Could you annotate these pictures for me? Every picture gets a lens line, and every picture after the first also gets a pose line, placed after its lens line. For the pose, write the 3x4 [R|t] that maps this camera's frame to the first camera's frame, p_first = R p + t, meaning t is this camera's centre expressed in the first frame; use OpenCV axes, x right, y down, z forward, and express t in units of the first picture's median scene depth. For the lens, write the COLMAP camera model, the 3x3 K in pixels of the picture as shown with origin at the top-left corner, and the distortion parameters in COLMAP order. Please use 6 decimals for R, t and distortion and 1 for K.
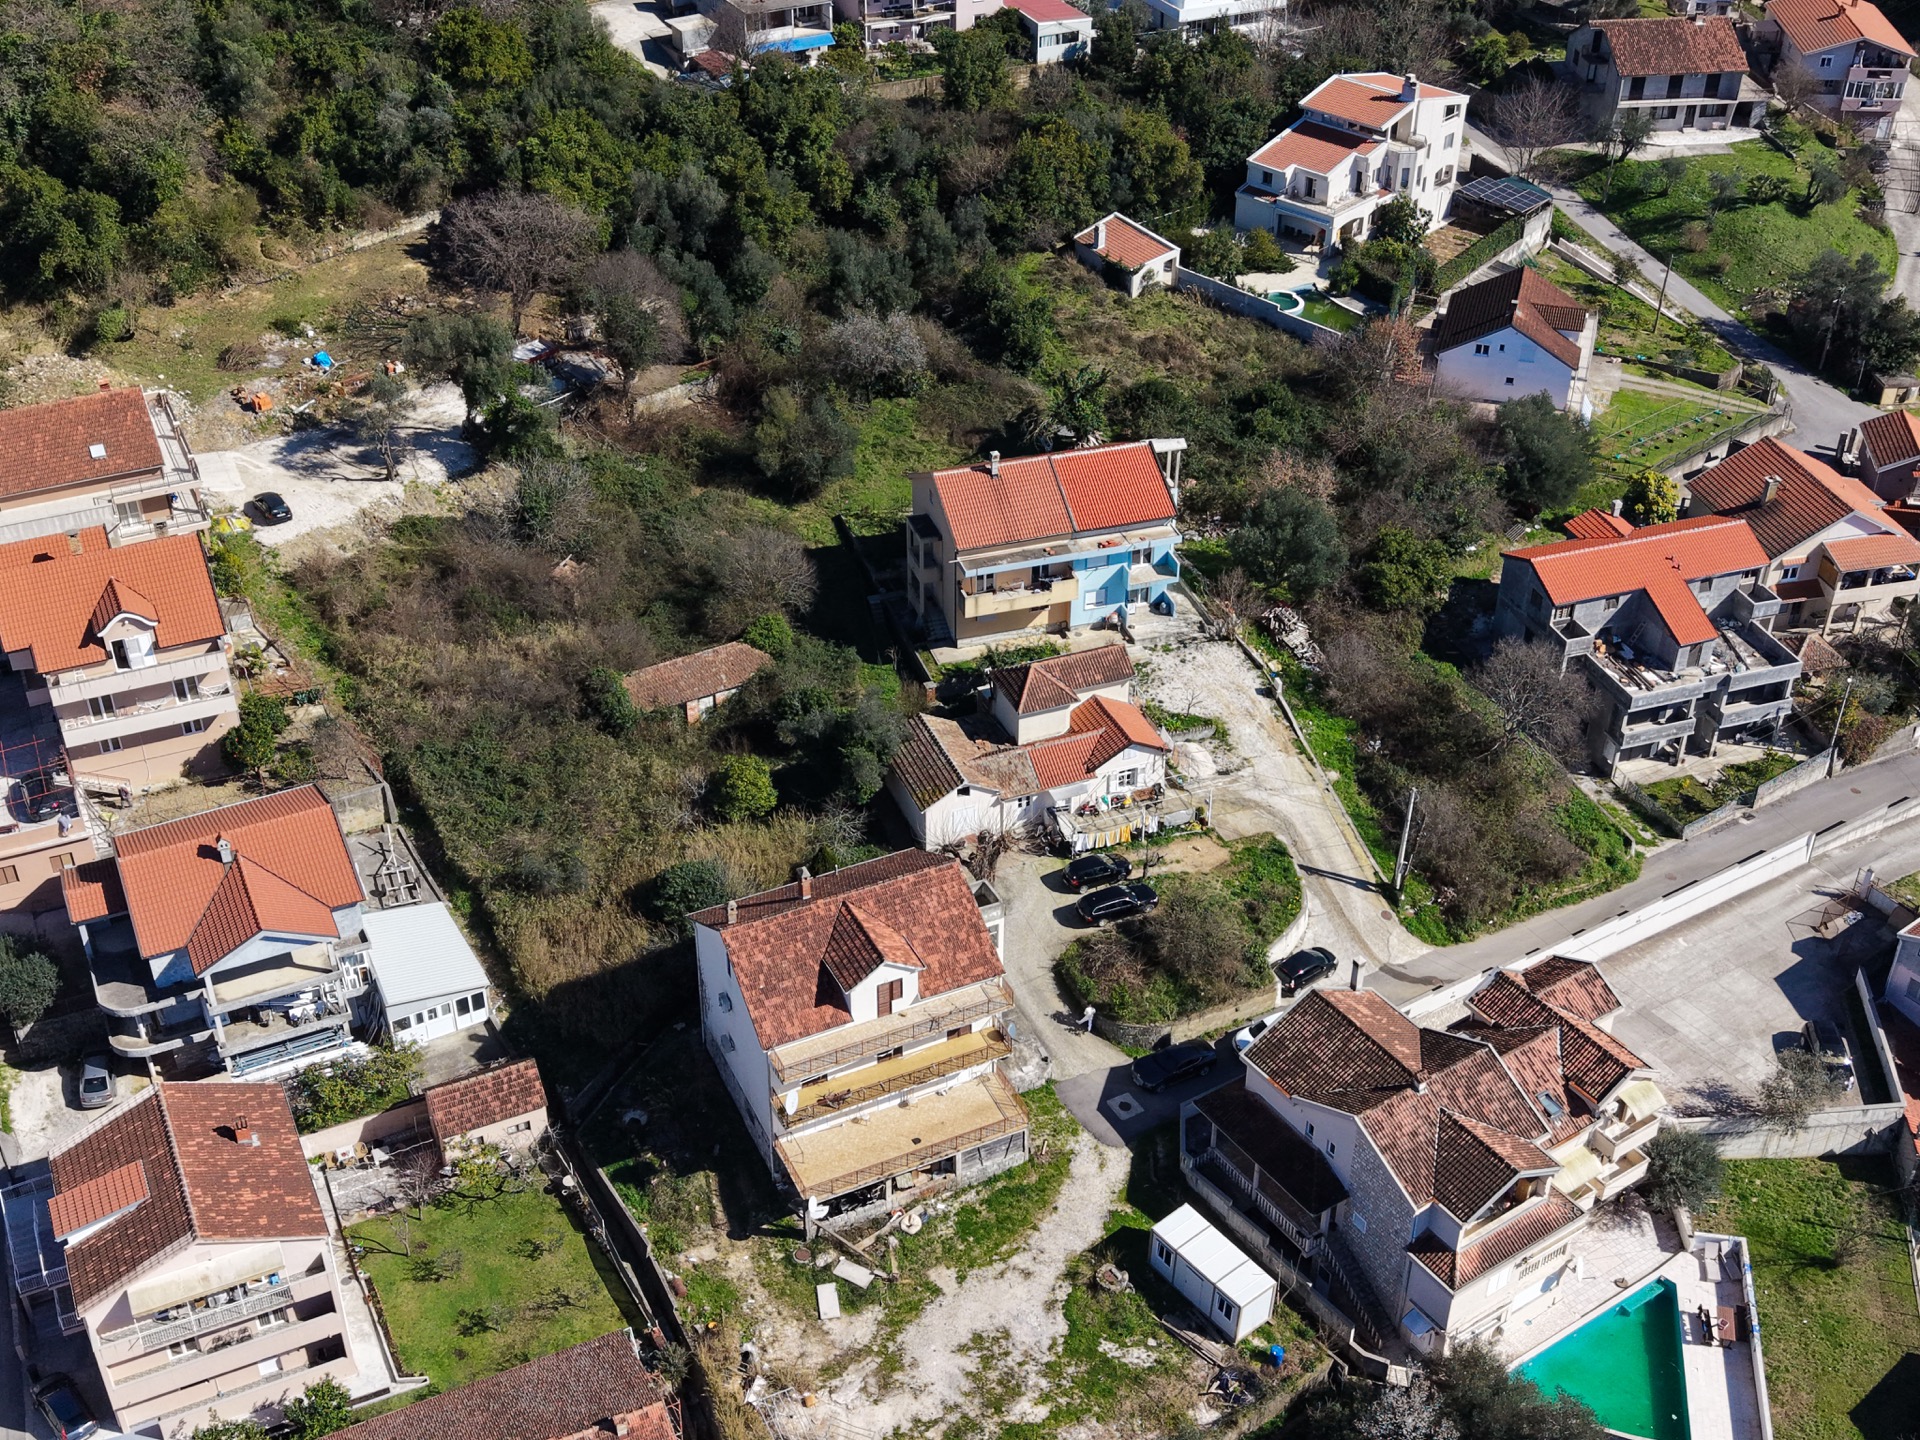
lens RADIAL K [[2195.1, 0, 956.5], [0, 2195.1, 717.4], [0, 0, 1]] dist [0.059086, 0.000000]
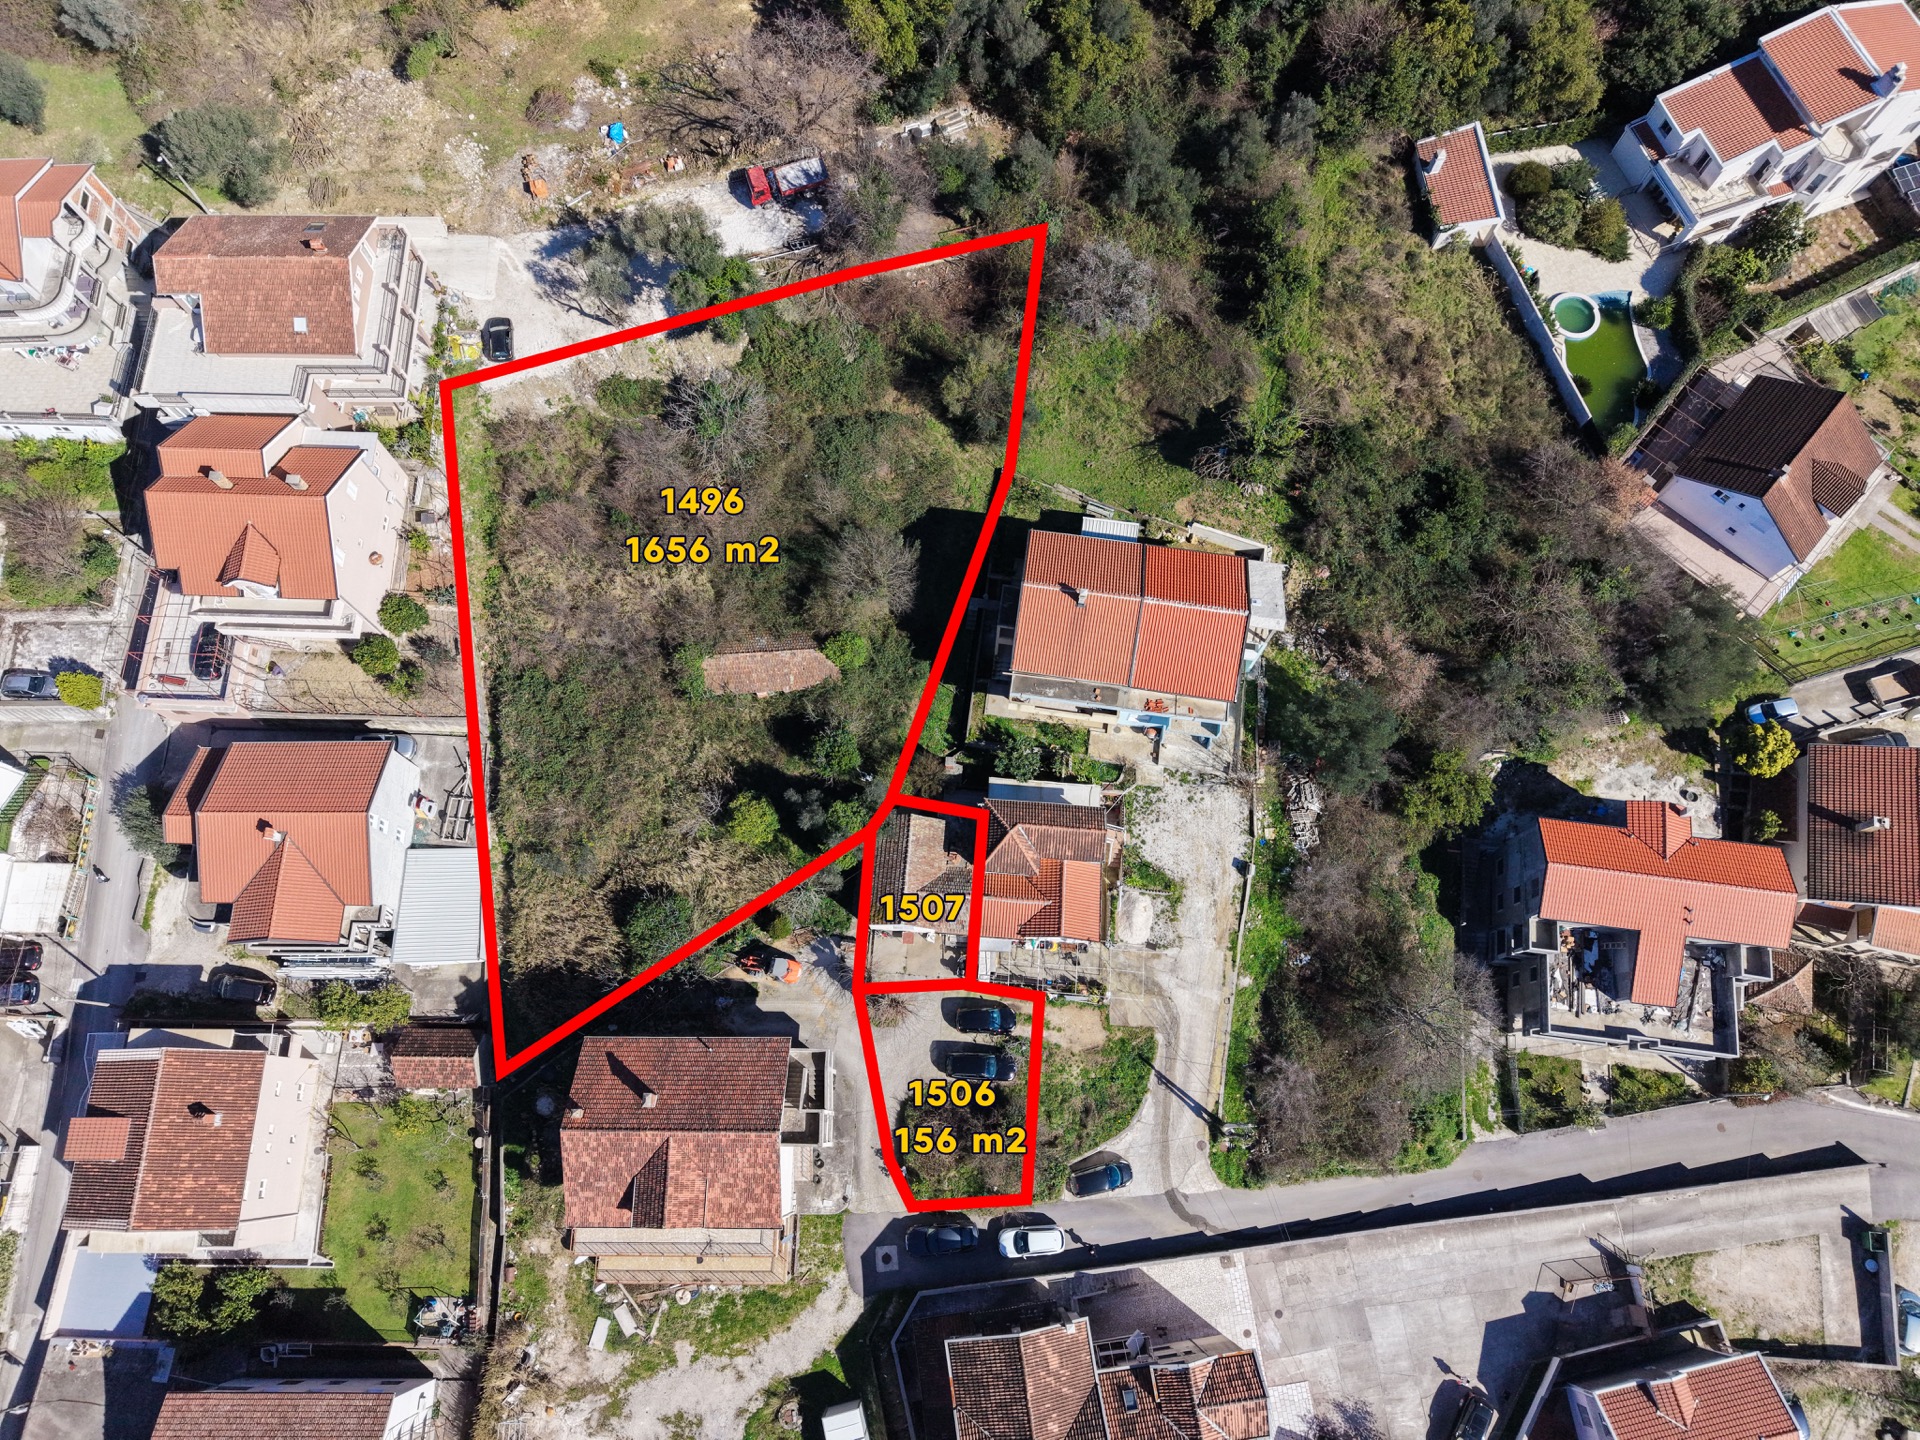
lens RADIAL K [[1289.2, 0, 961.9], [0, 1289.2, 720.4], [0, 0, 1]] dist [0.019412, -0.017304]
pose [[0.900883, 0.413927, -0.130671, 0.071663], [-0.252307, 0.744324, 0.618322, -0.445940], [0.353201, -0.524067, 0.774986, 0.505360]]
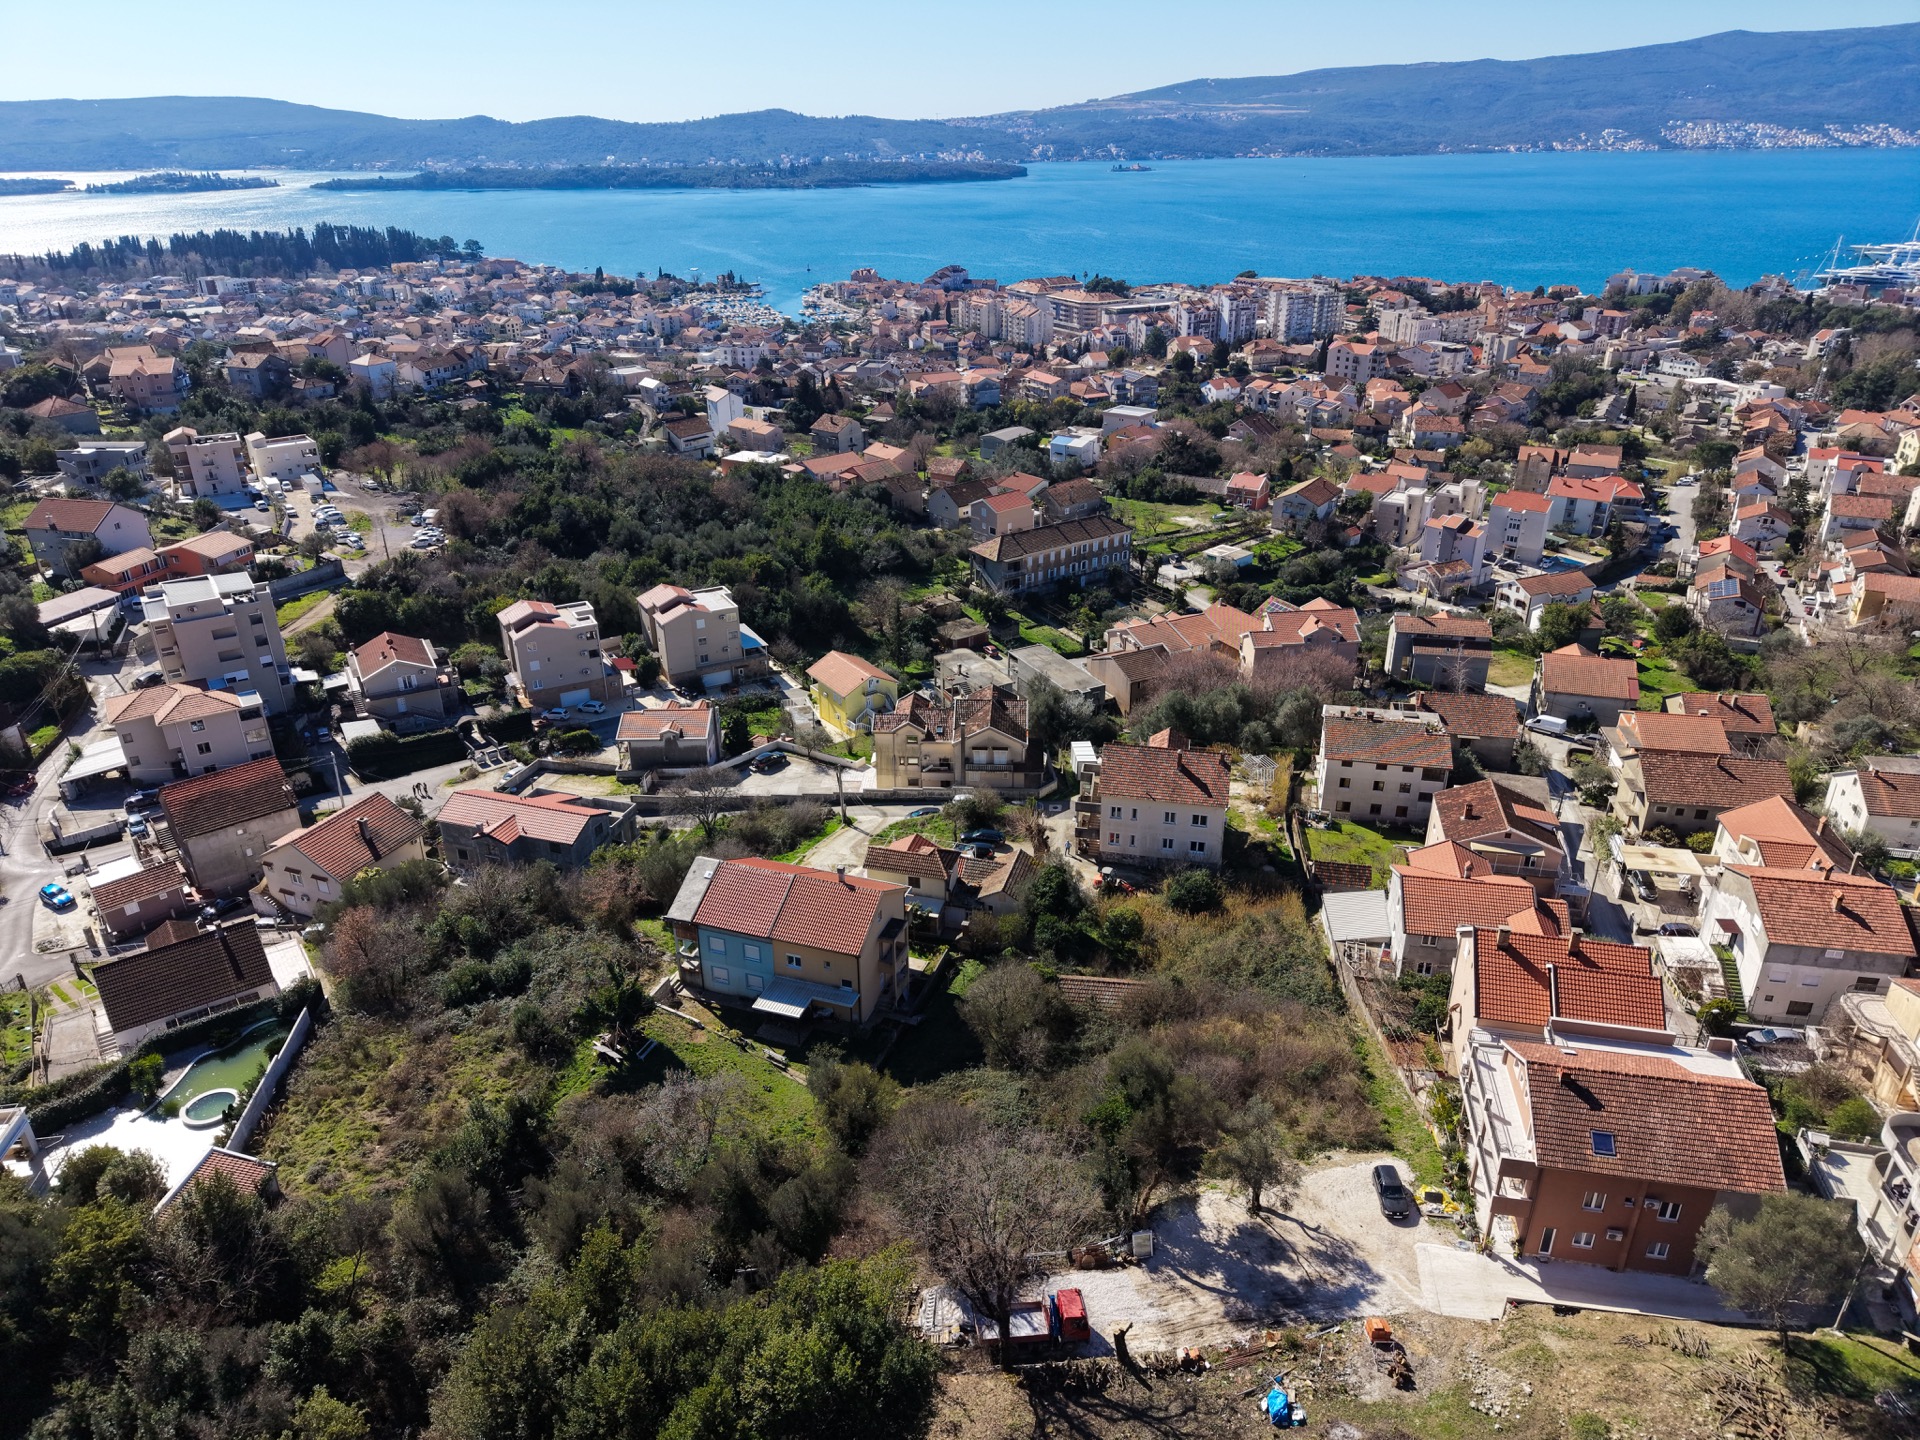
lens RADIAL K [[1289.2, 0, 960.6], [0, 1289.2, 720.0], [0, 0, 1]] dist [0.019412, -0.017304]
pose [[-0.798767, -0.253574, 0.545593, -0.441986], [0.349654, 0.542319, 0.763958, -0.743587], [-0.489605, 0.800994, -0.344523, 1.196653]]
